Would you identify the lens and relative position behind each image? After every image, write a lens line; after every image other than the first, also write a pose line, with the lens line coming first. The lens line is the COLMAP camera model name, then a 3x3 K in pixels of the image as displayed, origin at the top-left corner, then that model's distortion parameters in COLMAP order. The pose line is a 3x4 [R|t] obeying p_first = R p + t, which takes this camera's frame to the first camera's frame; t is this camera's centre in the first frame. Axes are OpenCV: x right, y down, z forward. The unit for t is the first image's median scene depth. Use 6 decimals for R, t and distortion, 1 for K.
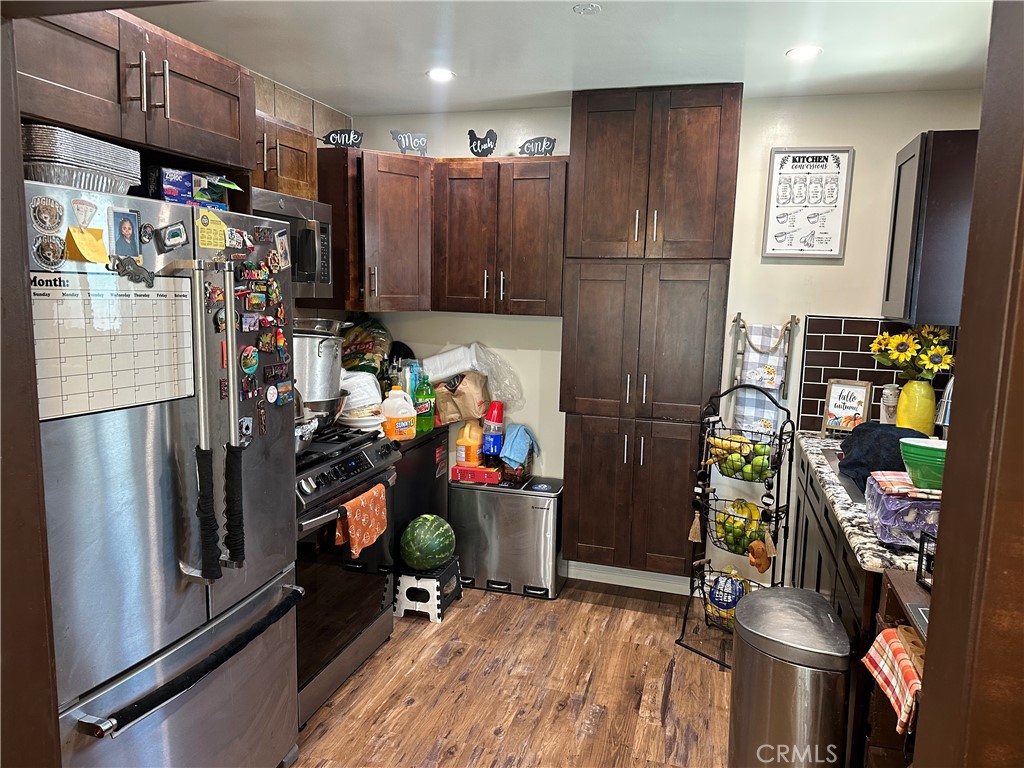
lens RADIAL K [[717.6, 0, 495.8], [0, 717.6, 381.3], [0, 0, 1]] dist [0.001382, -0.003158]
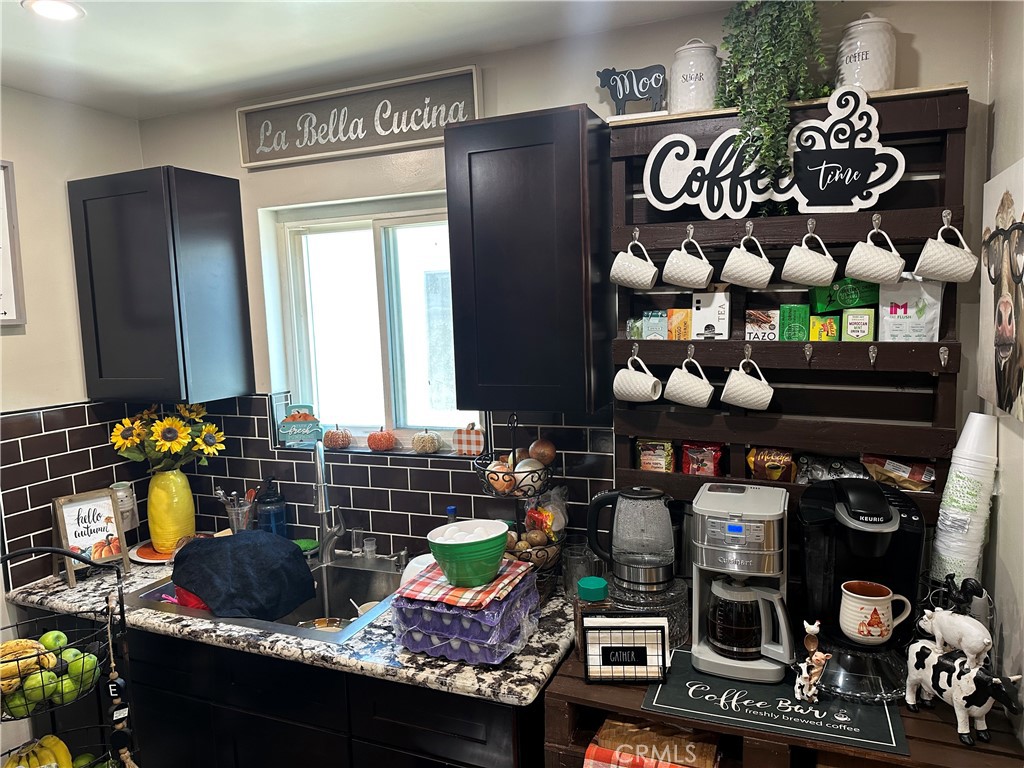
lens RADIAL K [[717.6, 0, 495.8], [0, 717.6, 381.3], [0, 0, 1]] dist [0.001382, -0.003158]
pose [[0.101145, -0.129803, 0.986368, -0.166958], [0.173646, 0.978536, 0.110966, -0.129721], [-0.979600, 0.160055, 0.121514, 0.543663]]
